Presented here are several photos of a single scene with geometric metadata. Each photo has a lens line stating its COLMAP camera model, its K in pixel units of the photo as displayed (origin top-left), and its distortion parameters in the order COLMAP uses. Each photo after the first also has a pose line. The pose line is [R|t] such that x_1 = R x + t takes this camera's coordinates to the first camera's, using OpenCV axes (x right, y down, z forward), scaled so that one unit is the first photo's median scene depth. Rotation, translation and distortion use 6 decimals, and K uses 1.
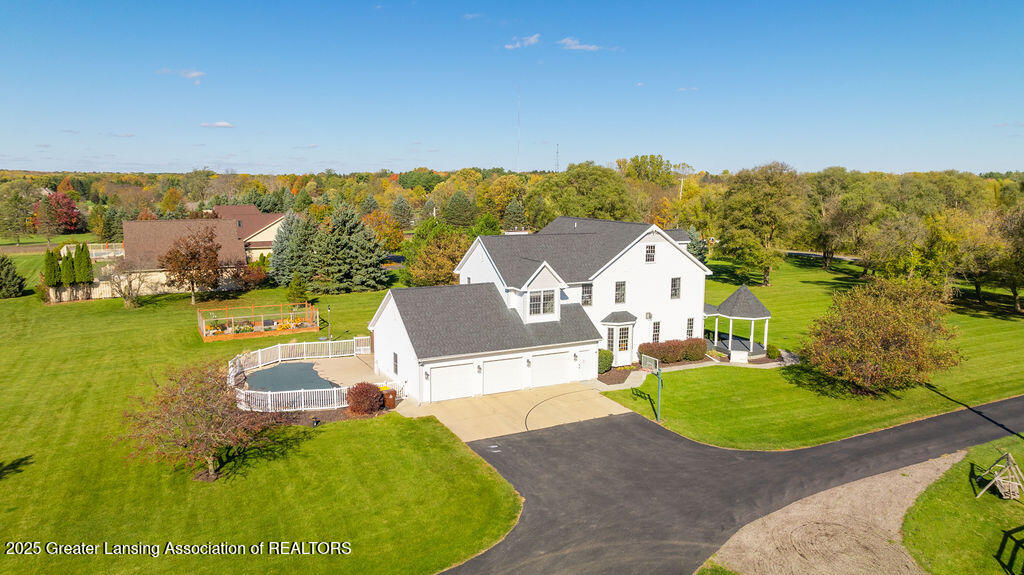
lens RADIAL K [[721.0, 0, 512.0], [0, 721.0, 287.5], [0, 0, 1]] dist [-0.020488, 0.000779]
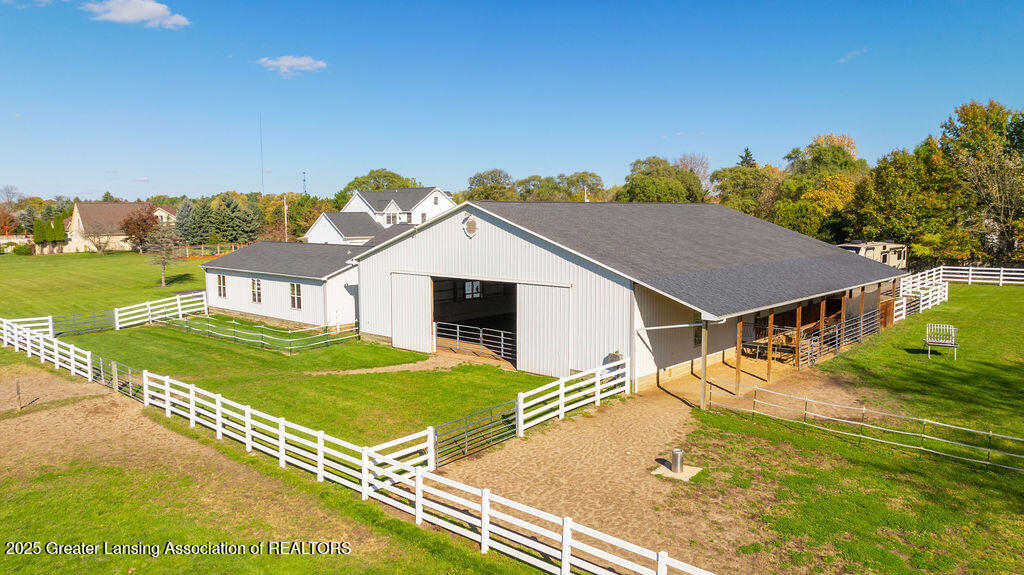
lens RADIAL K [[737.8, 0, 512.0], [0, 737.8, 287.5], [0, 0, 1]] dist [-0.021919, 0.002091]
pose [[0.941513, -0.043185, 0.334198, -0.232642], [0.058289, 0.997676, -0.035294, 0.205858], [-0.331897, 0.052710, 0.941842, -0.773987]]
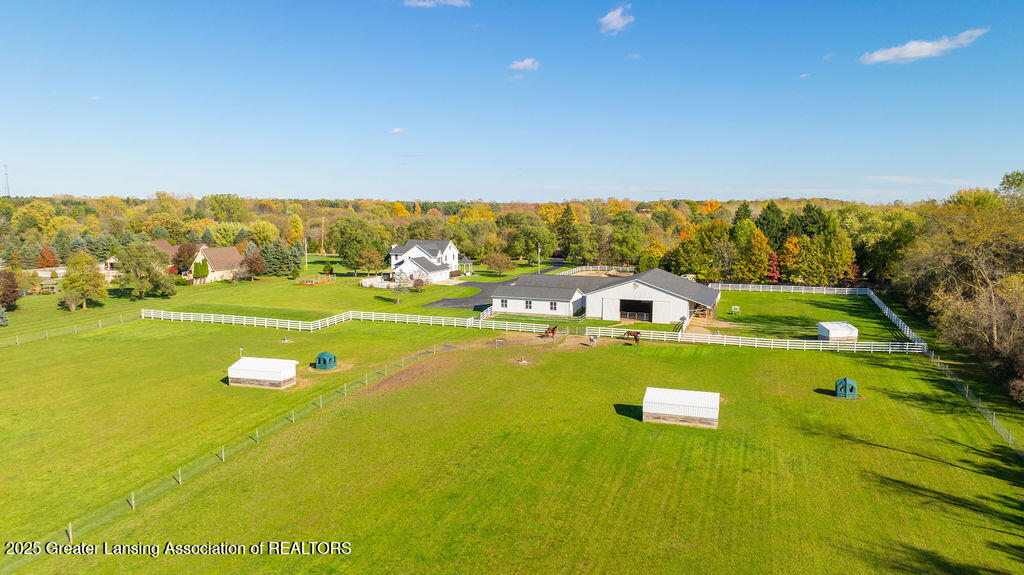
lens RADIAL K [[721.0, 0, 512.0], [0, 721.0, 287.5], [0, 0, 1]] dist [-0.020488, 0.000779]
pose [[0.734586, -0.078271, 0.673986, -1.480963], [0.096704, 0.995261, 0.010182, 0.106249], [-0.671589, 0.057698, 0.738674, -1.397117]]
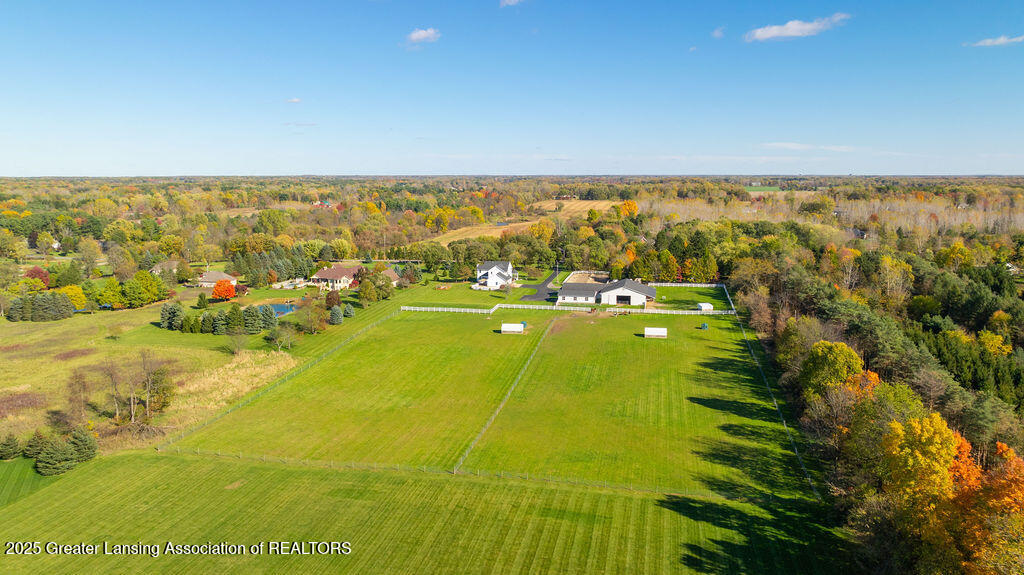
lens RADIAL K [[737.8, 0, 512.0], [0, 737.8, 287.5], [0, 0, 1]] dist [-0.021919, 0.002091]
pose [[0.636730, -0.124093, 0.761036, -3.623833], [0.118808, 0.990968, 0.062182, -0.192082], [-0.761879, 0.050824, 0.645723, -2.504427]]
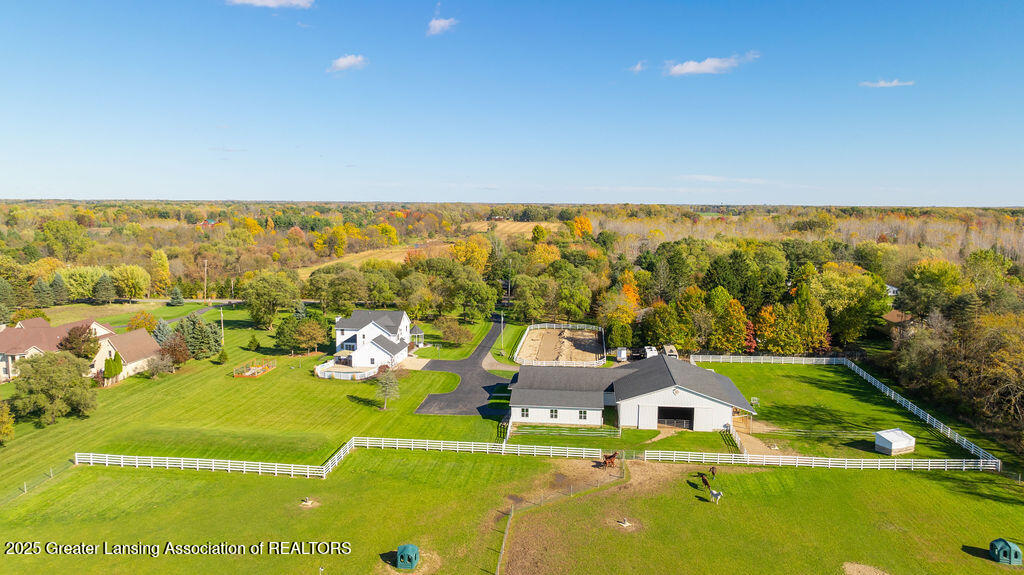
lens RADIAL K [[721.0, 0, 512.0], [0, 721.0, 287.5], [0, 0, 1]] dist [-0.020488, 0.000779]
pose [[0.560033, -0.098247, 0.822624, -1.592596], [0.117479, 0.992327, 0.038537, -0.184989], [-0.820098, 0.075059, 0.567278, -0.946546]]
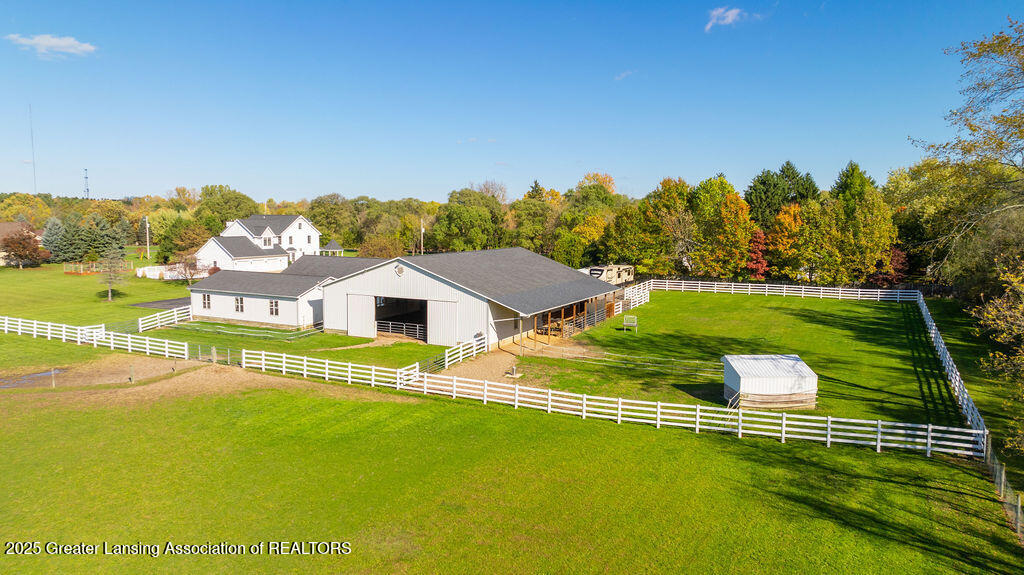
lens RADIAL K [[721.0, 0, 512.0], [0, 721.0, 287.5], [0, 0, 1]] dist [-0.020488, 0.000779]
pose [[0.815009, -0.056203, 0.576716, -0.495091], [0.079091, 0.996760, -0.014632, 0.193365], [-0.574025, 0.057538, 0.816814, -1.118662]]
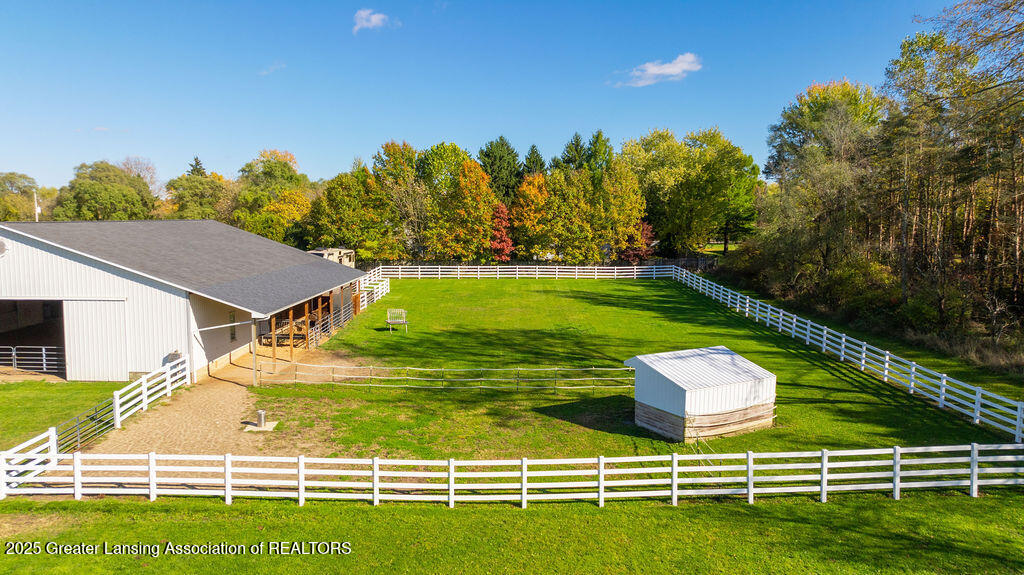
lens RADIAL K [[721.0, 0, 512.0], [0, 721.0, 287.5], [0, 0, 1]] dist [-0.020488, 0.000779]
pose [[0.467804, -0.088302, 0.879410, -0.352972], [0.123085, 0.991810, 0.034112, 0.199581], [-0.875220, 0.092285, 0.474841, -0.832841]]
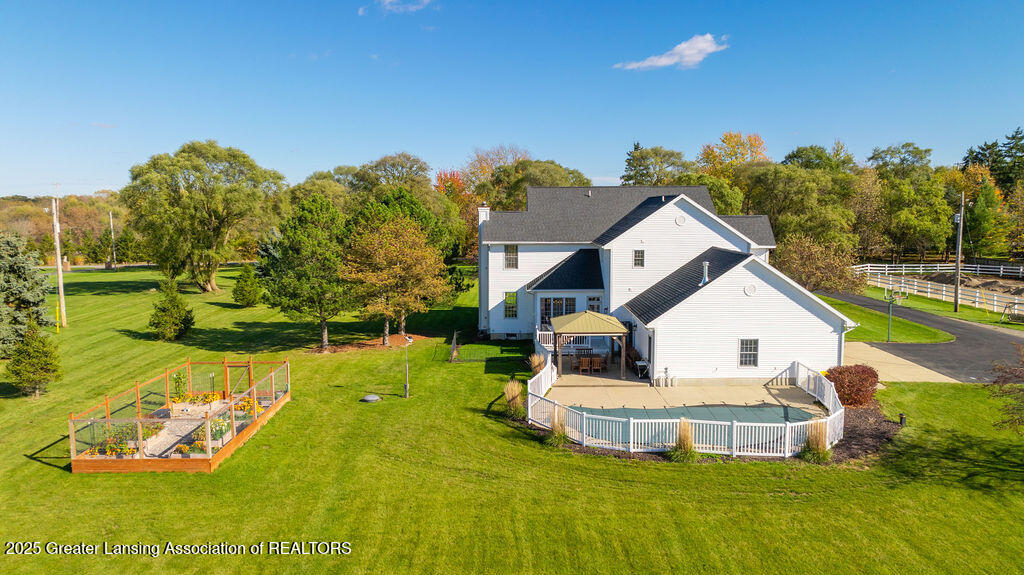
lens RADIAL K [[728.9, 0, 509.7], [0, 728.9, 300.2], [0, 0, 1]] dist [-0.016357, 0.001264]
pose [[0.460739, -0.121572, 0.879170, -0.581614], [0.138433, 0.988294, 0.064114, -0.021570], [-0.876673, 0.092167, 0.472175, 0.520738]]
